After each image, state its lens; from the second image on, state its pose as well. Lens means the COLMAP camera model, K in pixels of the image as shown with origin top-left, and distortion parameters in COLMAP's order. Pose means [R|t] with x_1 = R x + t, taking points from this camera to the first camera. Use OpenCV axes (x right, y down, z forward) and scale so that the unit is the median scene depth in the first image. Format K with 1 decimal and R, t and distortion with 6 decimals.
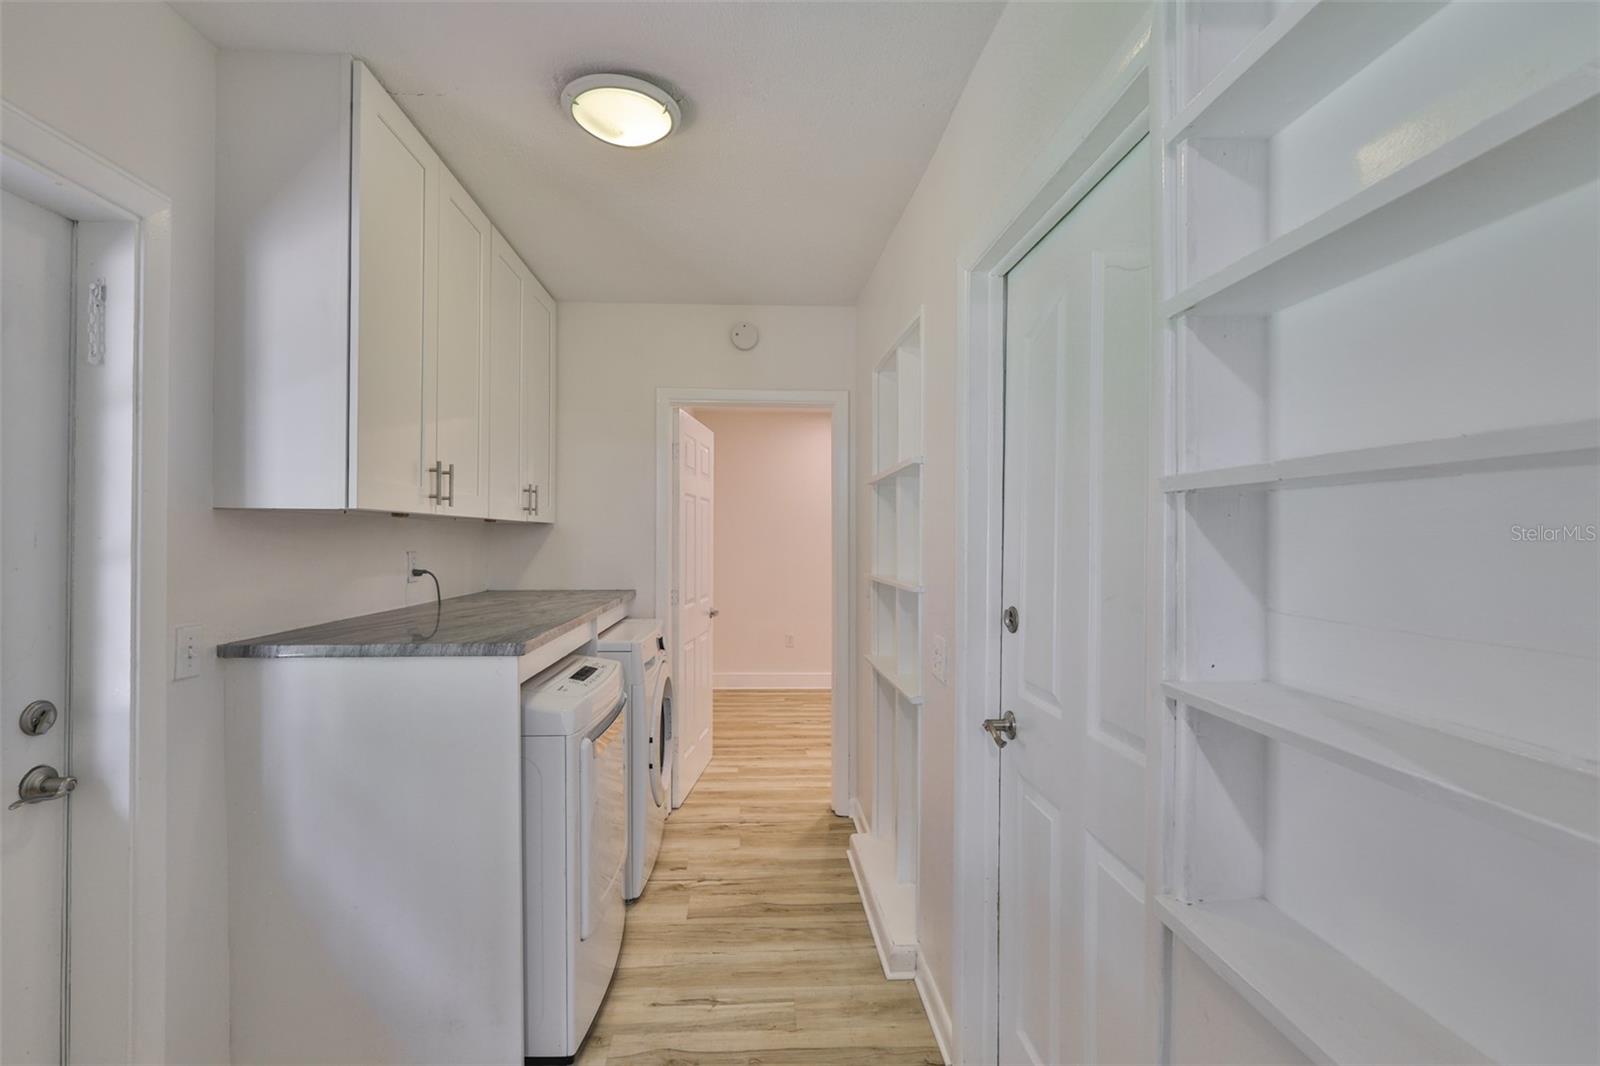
lens RADIAL K [[682.0, 0, 802.2], [0, 682.0, 532.2], [0, 0, 1]] dist [-0.002306, 0.000126]
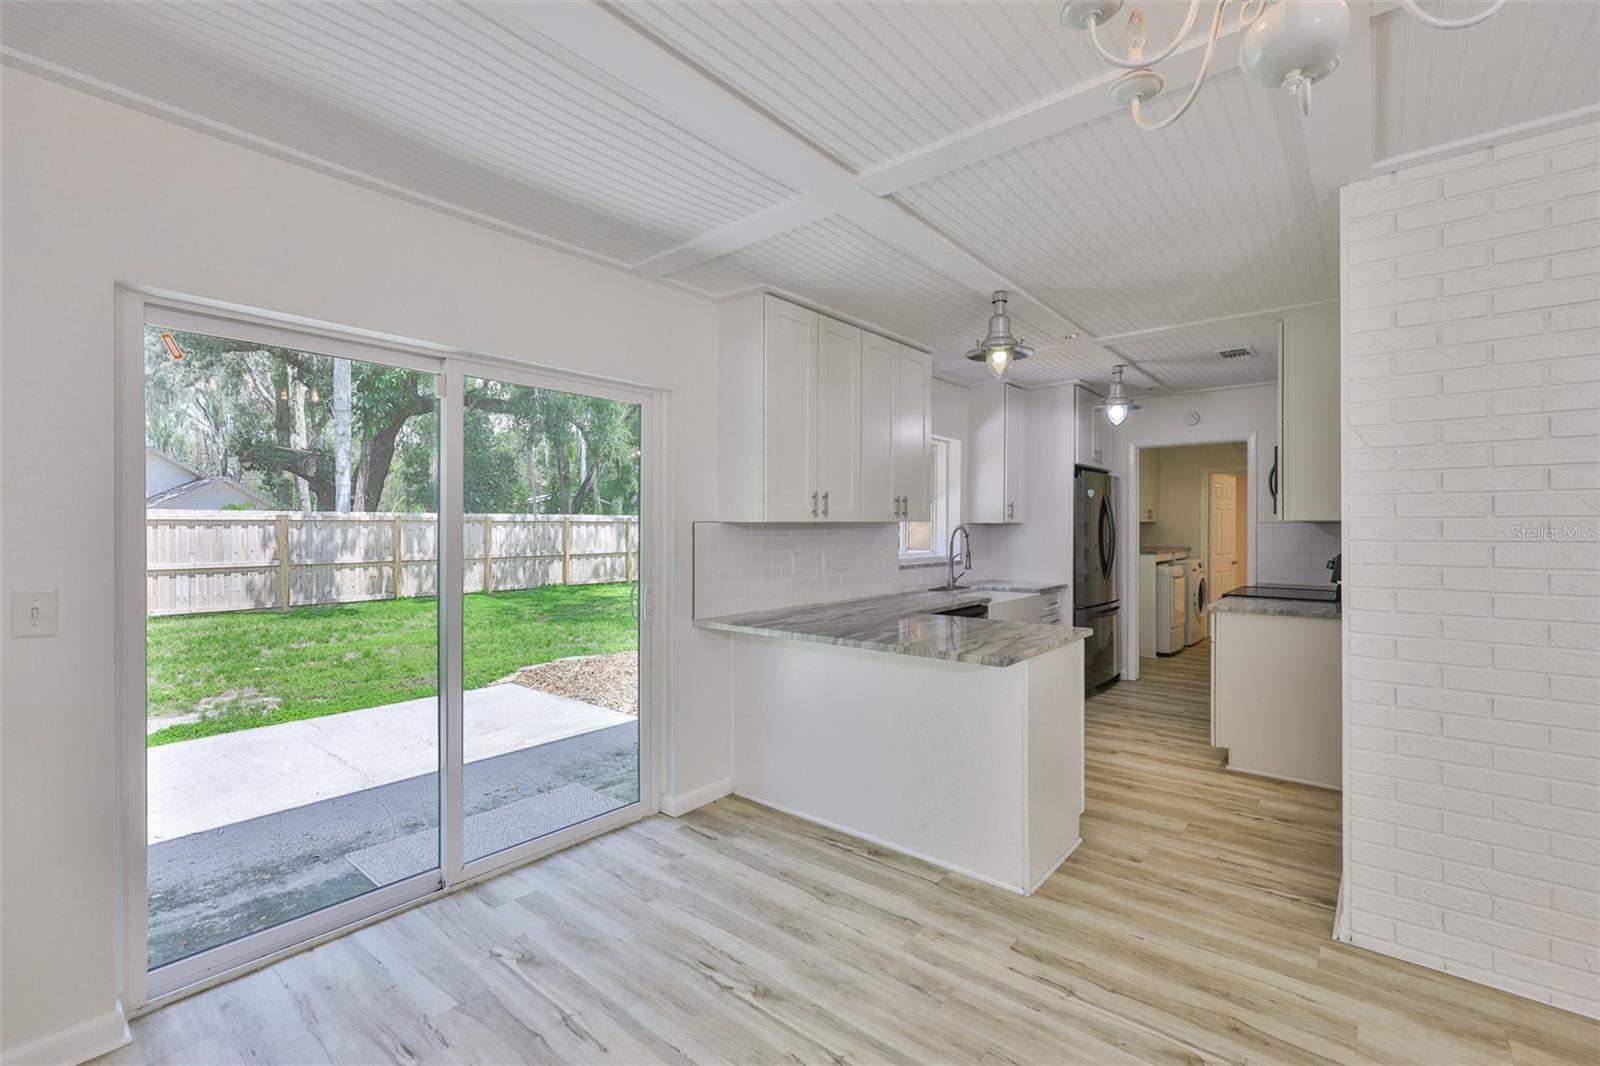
lens RADIAL K [[702.8, 0, 797.7], [0, 702.8, 526.6], [0, 0, 1]] dist [-0.000351, 0.000043]
pose [[0.708918, -0.004104, -0.705279, 0.725066], [0.008180, 0.999964, 0.002403, -0.016367], [0.705244, -0.007472, 0.708926, -2.430450]]
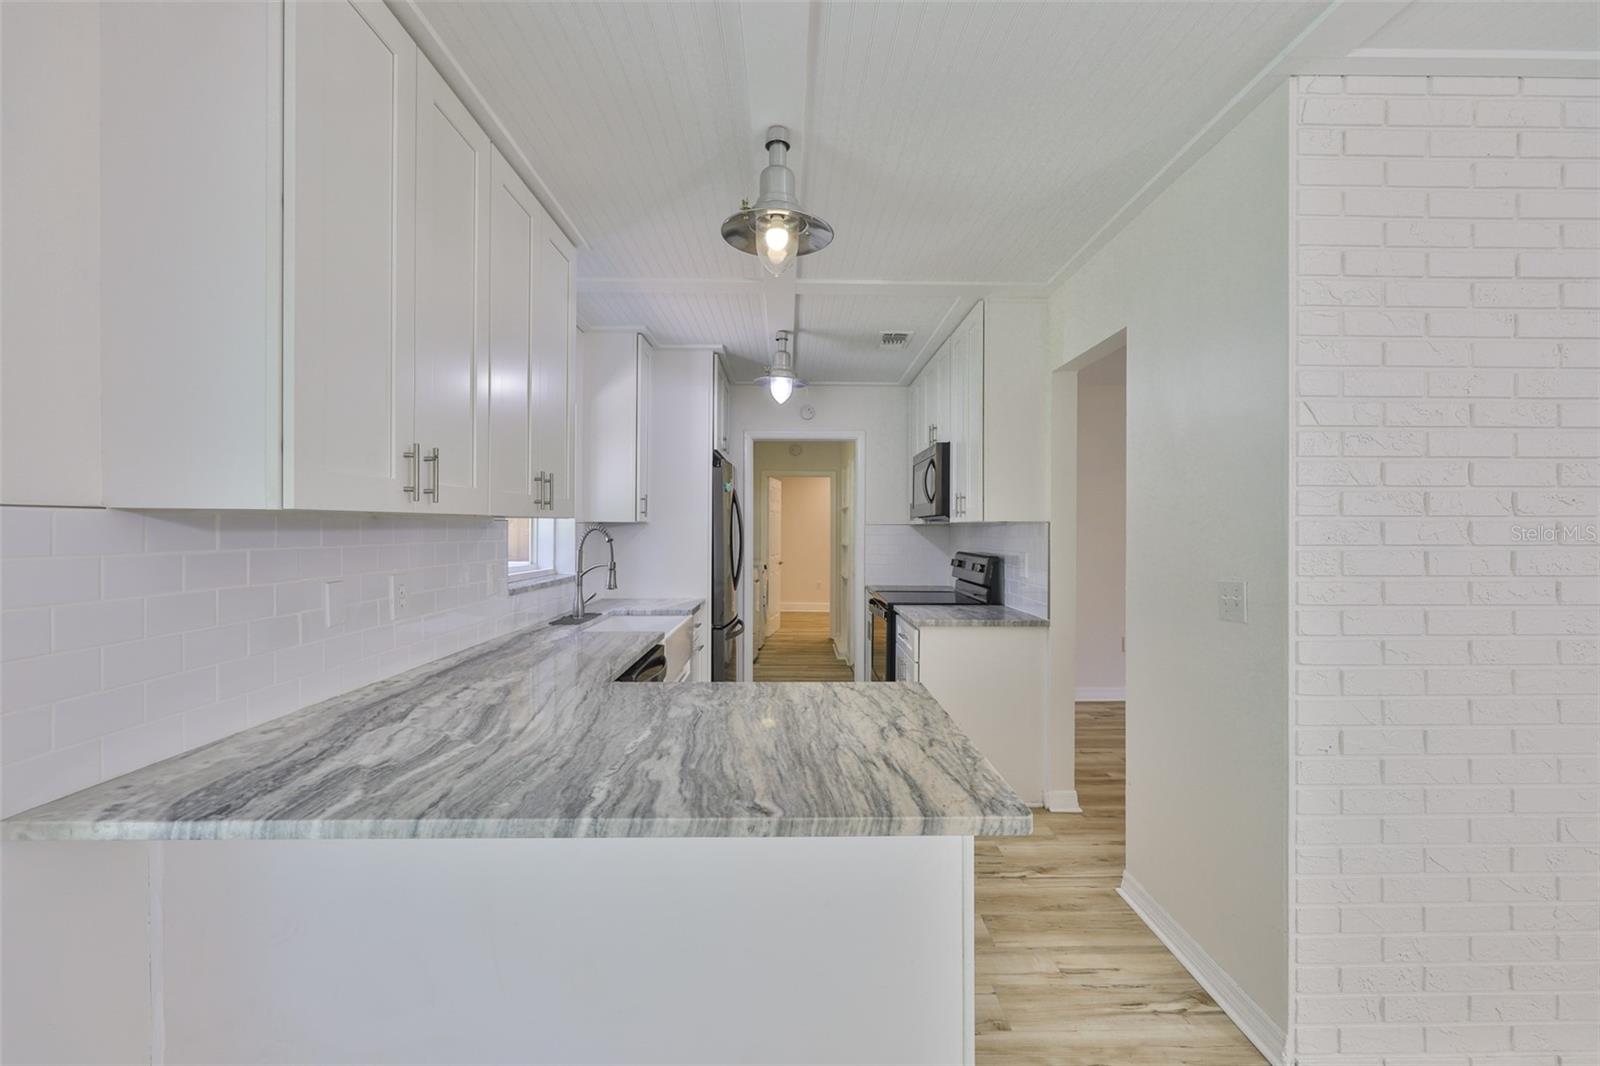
lens RADIAL K [[682.0, 0, 802.2], [0, 682.0, 532.2], [0, 0, 1]] dist [-0.002306, 0.000126]
pose [[0.997778, 0.000199, -0.066620, 0.143971], [0.000545, 0.999938, 0.011151, -0.011339], [0.066618, -0.011162, 0.997716, -1.987419]]
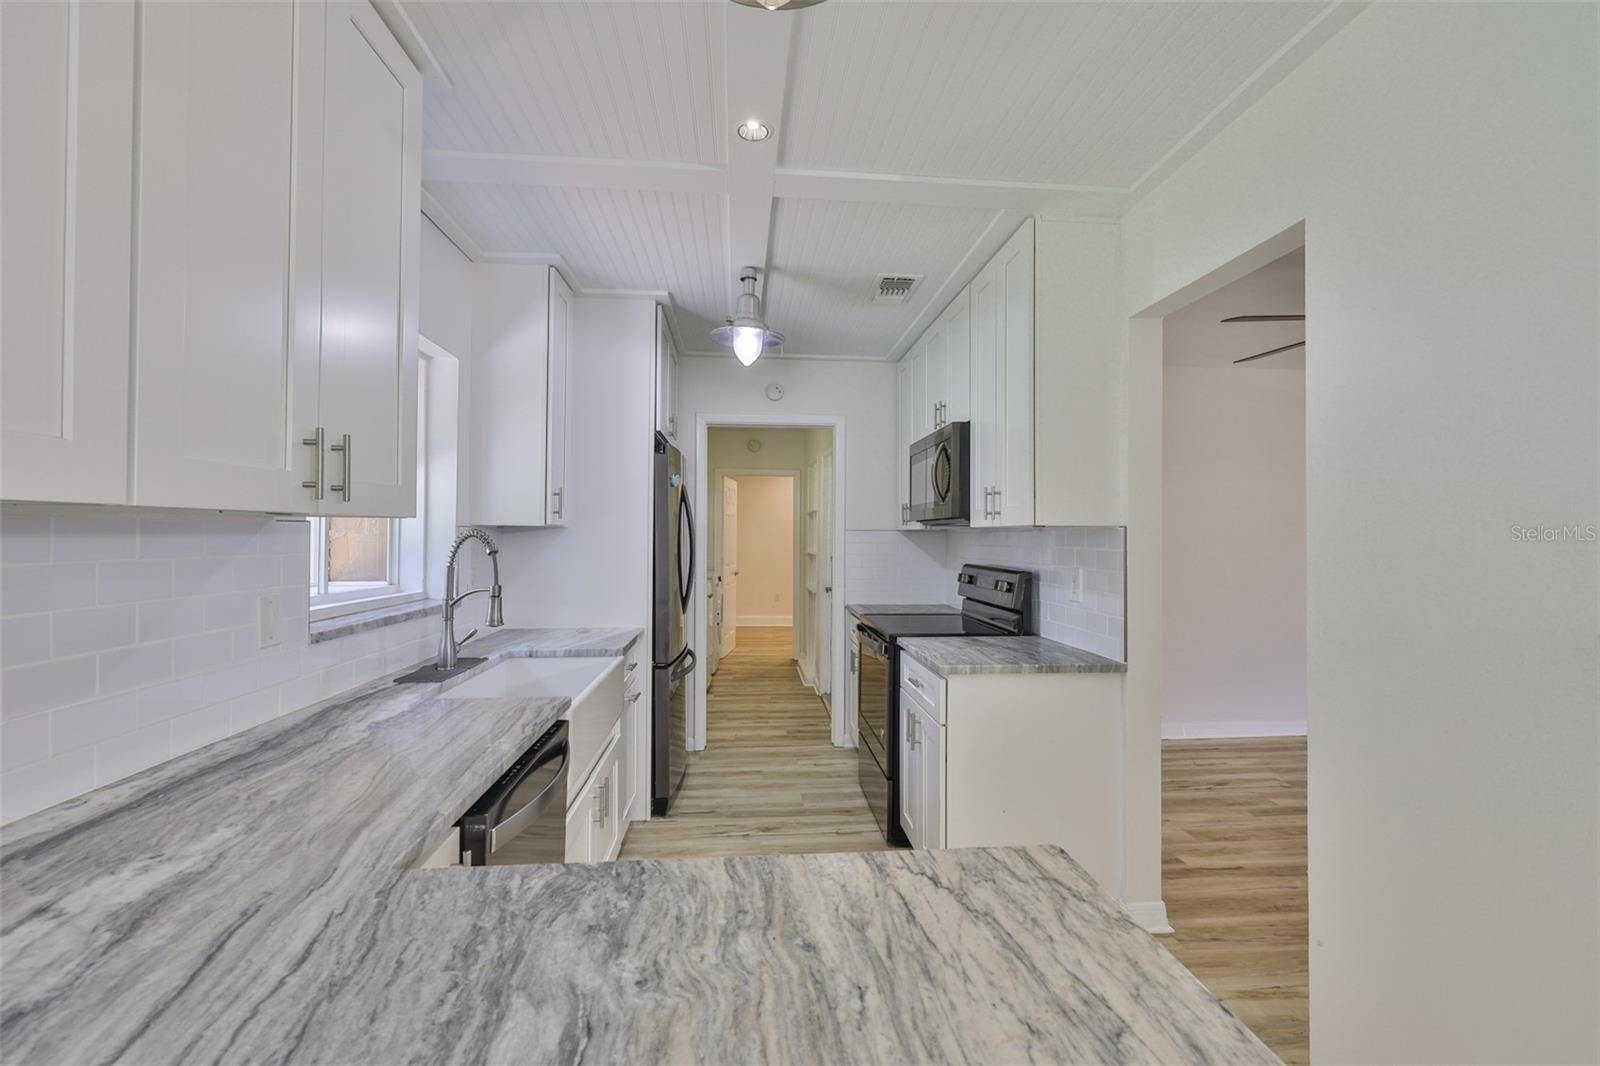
lens RADIAL K [[680.0, 0, 799.6], [0, 680.0, 528.1], [0, 0, 1]] dist [-0.002686, -0.000148]
pose [[0.999997, 0.001211, 0.002226, 0.079042], [-0.001203, 0.999993, -0.003462, -0.009721], [-0.002230, 0.003459, 0.999992, -1.588780]]
